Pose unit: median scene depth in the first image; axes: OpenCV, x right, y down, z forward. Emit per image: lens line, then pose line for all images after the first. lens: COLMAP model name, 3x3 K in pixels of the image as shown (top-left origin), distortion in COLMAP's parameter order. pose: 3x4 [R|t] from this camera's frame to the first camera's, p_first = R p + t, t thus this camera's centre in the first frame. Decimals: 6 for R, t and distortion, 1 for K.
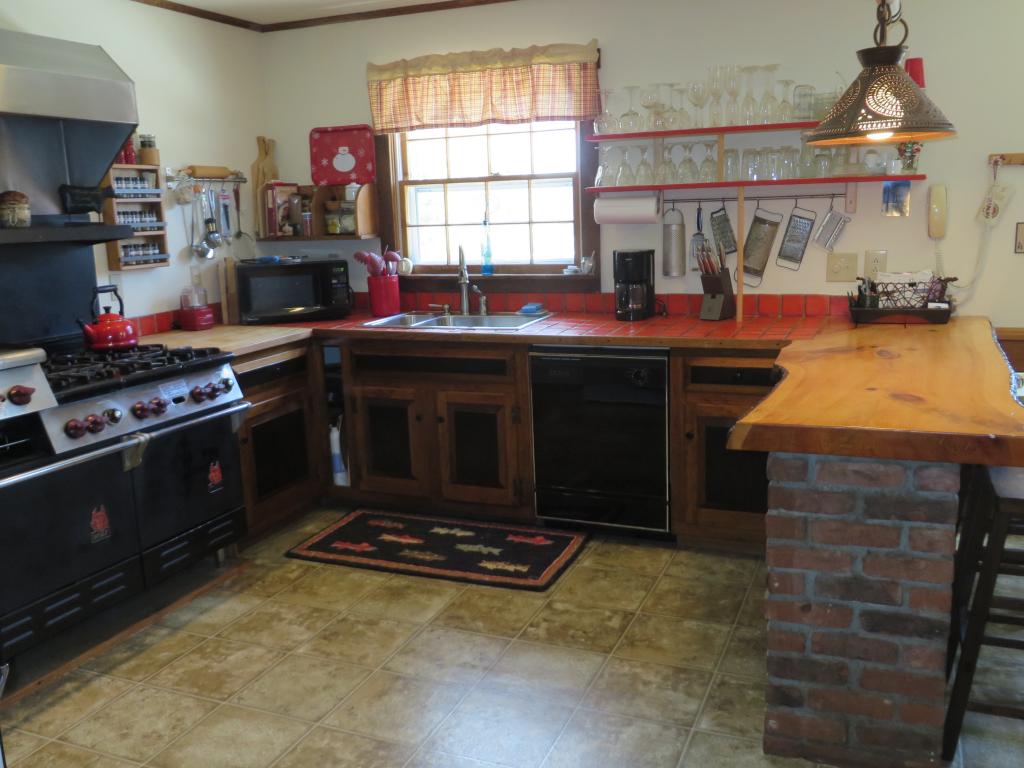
lens RADIAL K [[929.6, 0, 512.0], [0, 929.6, 384.0], [0, 0, 1]] dist [-0.016451, -0.008664]
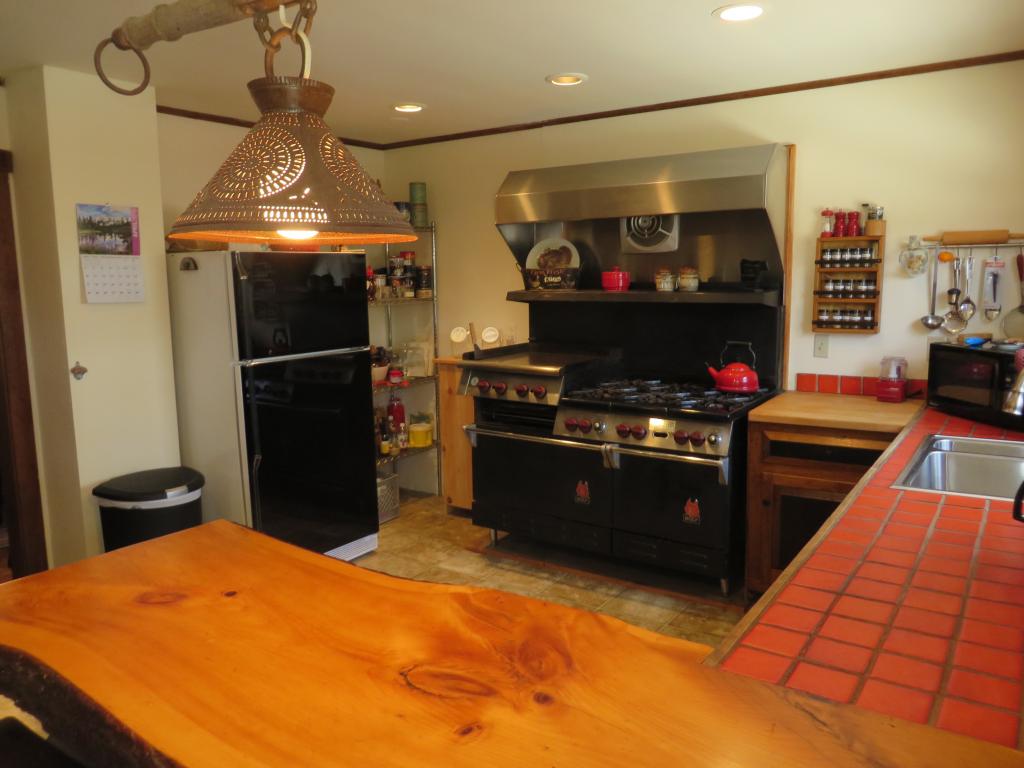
lens RADIAL K [[767.4, 0, 512.0], [0, 767.4, 384.0], [0, 0, 1]] dist [0.002651, 0.002035]
pose [[-0.205387, 0.176882, -0.962564, 0.709242], [-0.160078, 0.964214, 0.211342, -0.250615], [0.965501, 0.197492, -0.169722, 1.021018]]
